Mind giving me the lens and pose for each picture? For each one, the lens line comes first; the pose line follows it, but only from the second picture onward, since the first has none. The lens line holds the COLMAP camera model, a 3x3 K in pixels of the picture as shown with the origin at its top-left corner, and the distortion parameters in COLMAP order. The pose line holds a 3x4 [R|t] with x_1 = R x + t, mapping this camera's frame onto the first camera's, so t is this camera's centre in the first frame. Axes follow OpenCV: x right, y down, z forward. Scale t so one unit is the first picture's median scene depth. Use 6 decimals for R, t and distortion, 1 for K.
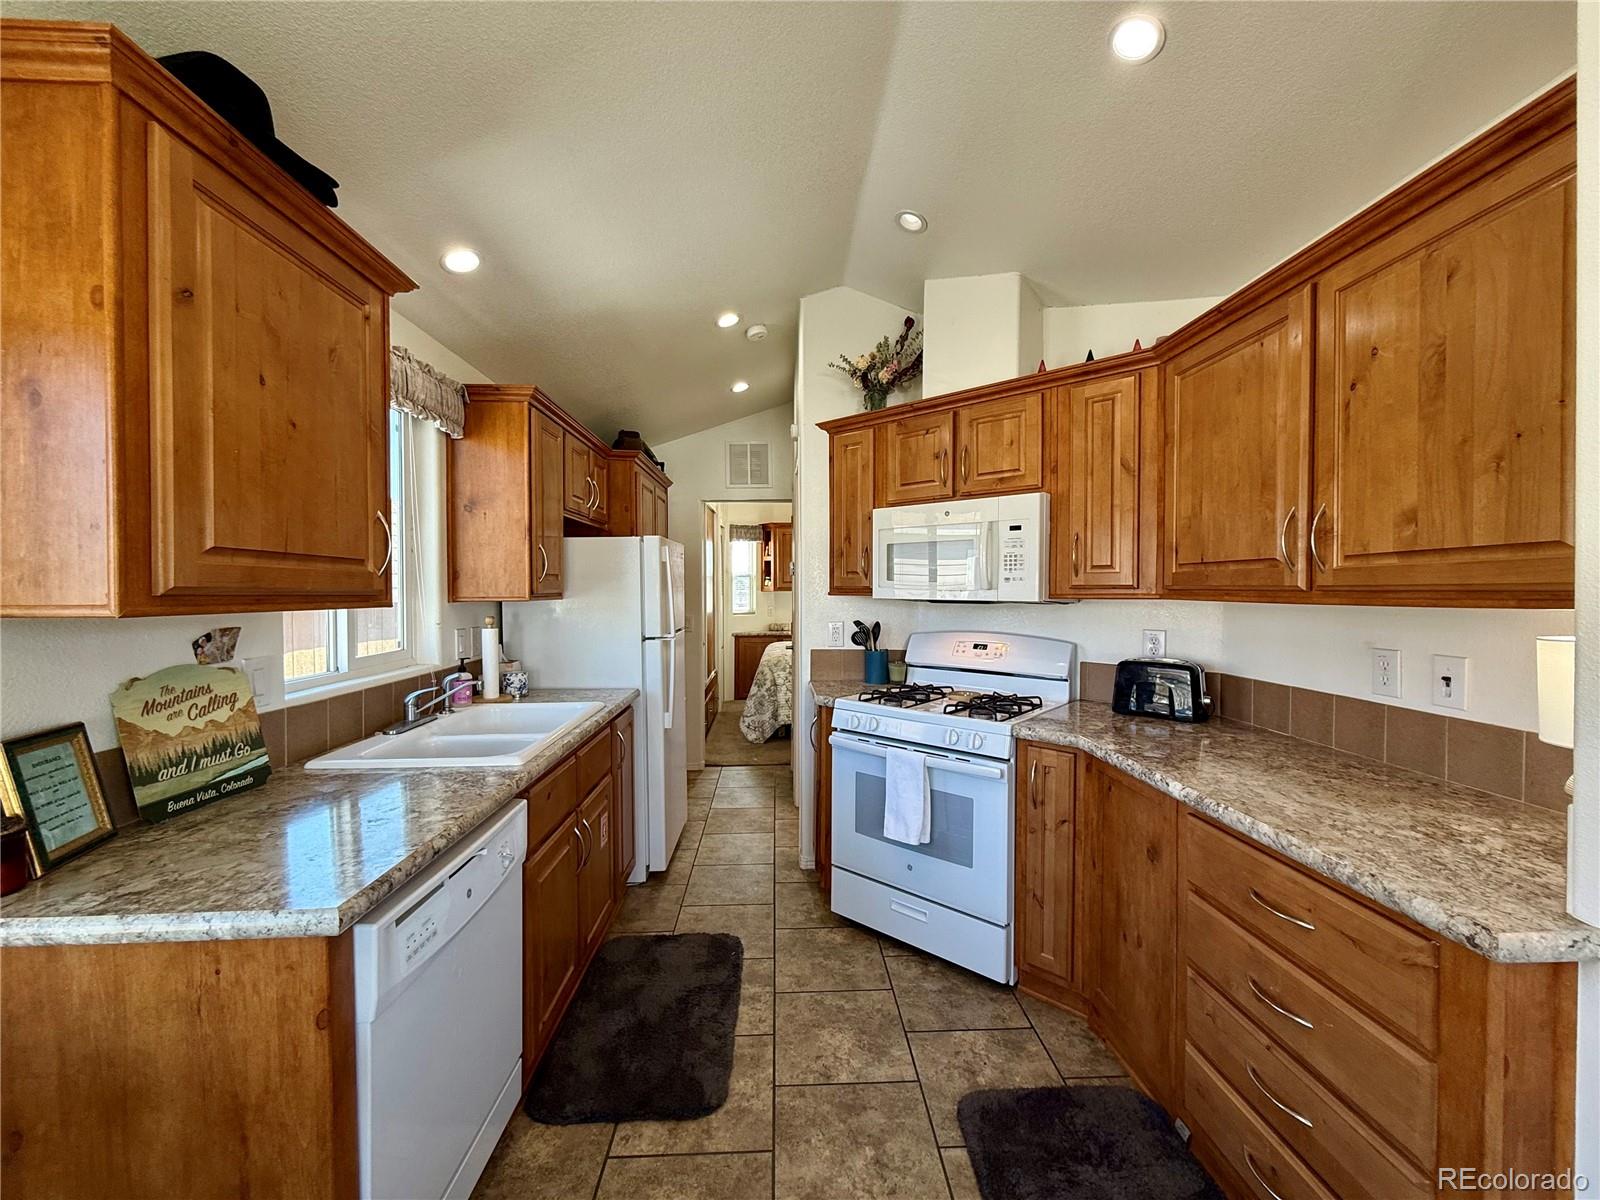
lens RADIAL K [[635.6, 0, 804.5], [0, 635.6, 599.4], [0, 0, 1]] dist [-0.001101, 0.000150]
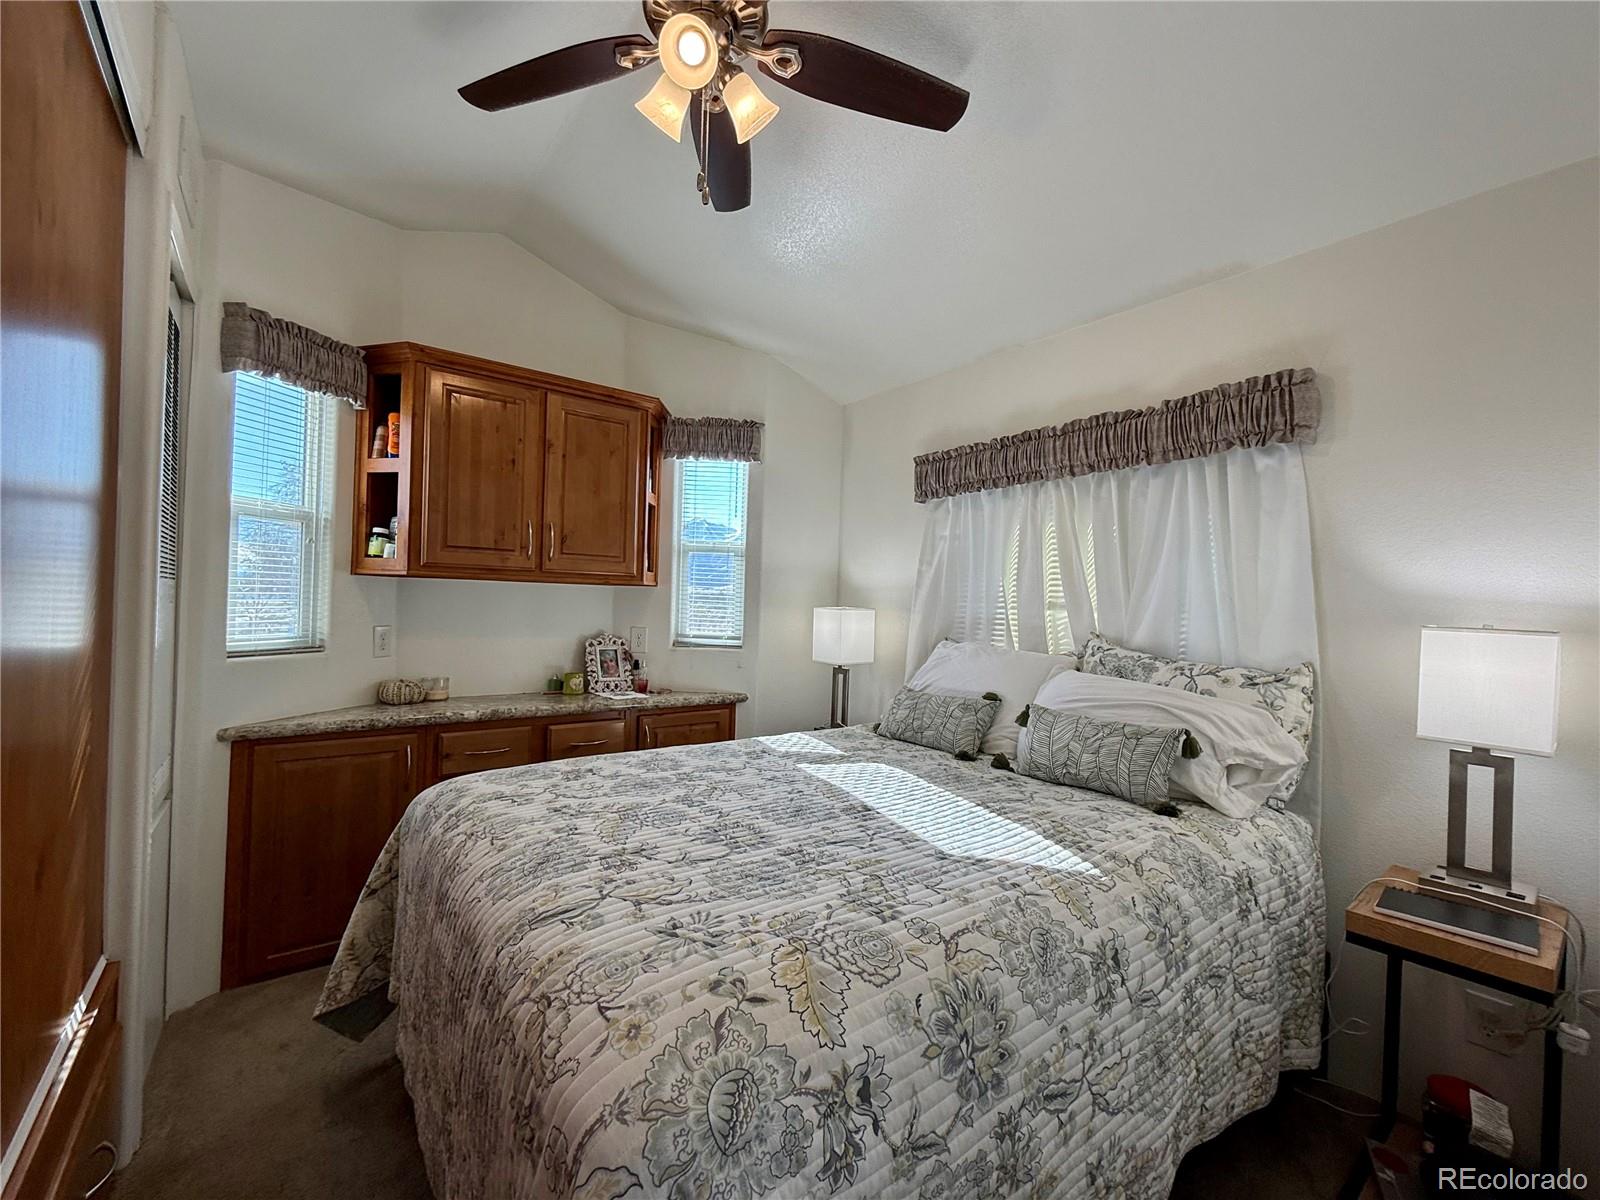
lens RADIAL K [[671.5, 0, 800.0], [0, 671.5, 600.0], [0, 0, 1]] dist [-0.000480, 0.000326]
pose [[0.817860, 0.028386, 0.574716, -0.269469], [-0.018334, 0.999561, -0.023279, 0.009830], [-0.575125, 0.008502, 0.818021, 2.173446]]
